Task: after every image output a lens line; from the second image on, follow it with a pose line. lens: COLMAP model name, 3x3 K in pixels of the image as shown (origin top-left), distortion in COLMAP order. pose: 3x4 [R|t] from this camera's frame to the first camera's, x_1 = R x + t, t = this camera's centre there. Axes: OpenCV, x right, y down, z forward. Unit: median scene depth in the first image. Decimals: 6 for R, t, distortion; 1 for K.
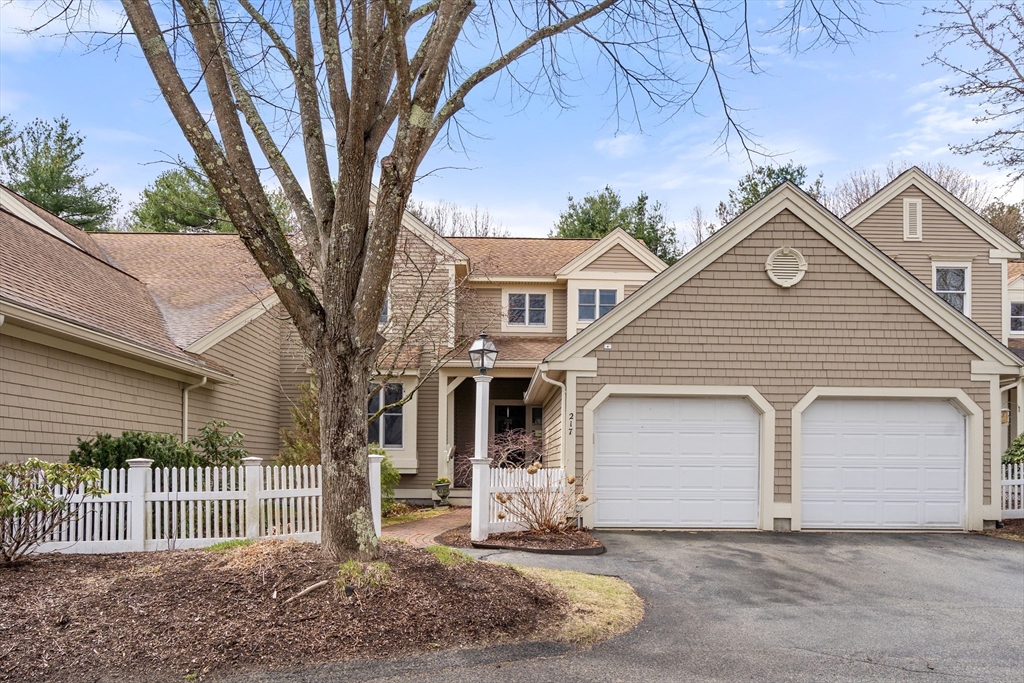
lens RADIAL K [[712.2, 0, 512.7], [0, 712.2, 373.8], [0, 0, 1]] dist [0.004659, 0.001635]
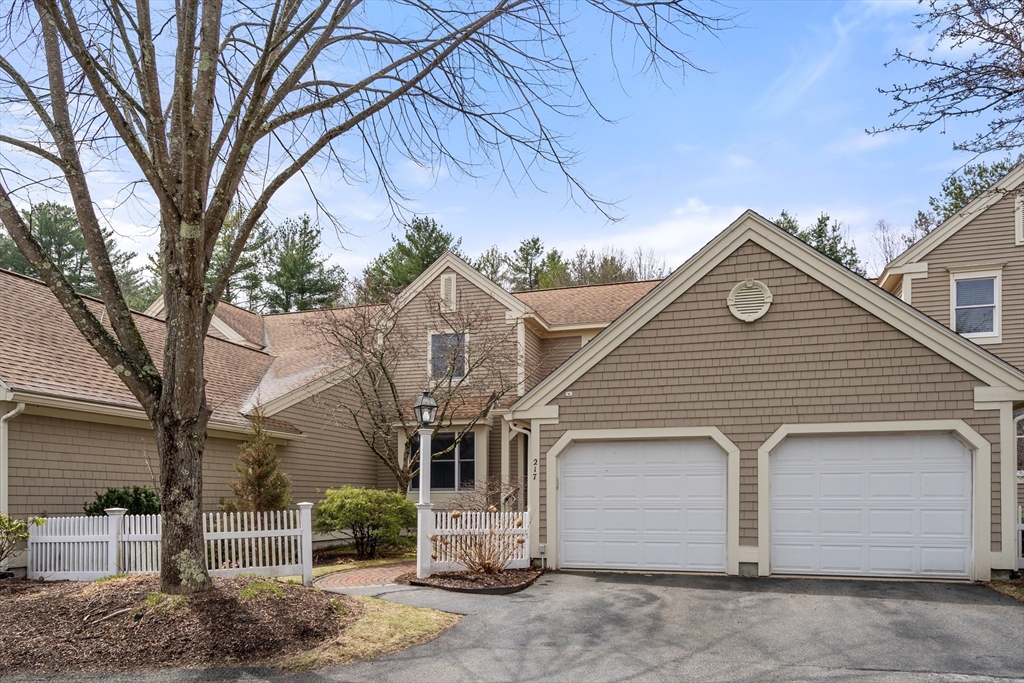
lens RADIAL K [[686.0, 0, 512.0], [0, 686.0, 414.6], [0, 0, 1]] dist [0.003267, 0.002484]
pose [[0.952927, -0.045935, -0.299701, 0.352209], [0.046290, 0.998911, -0.005917, -0.006129], [0.299646, -0.008235, 0.954015, 0.021552]]
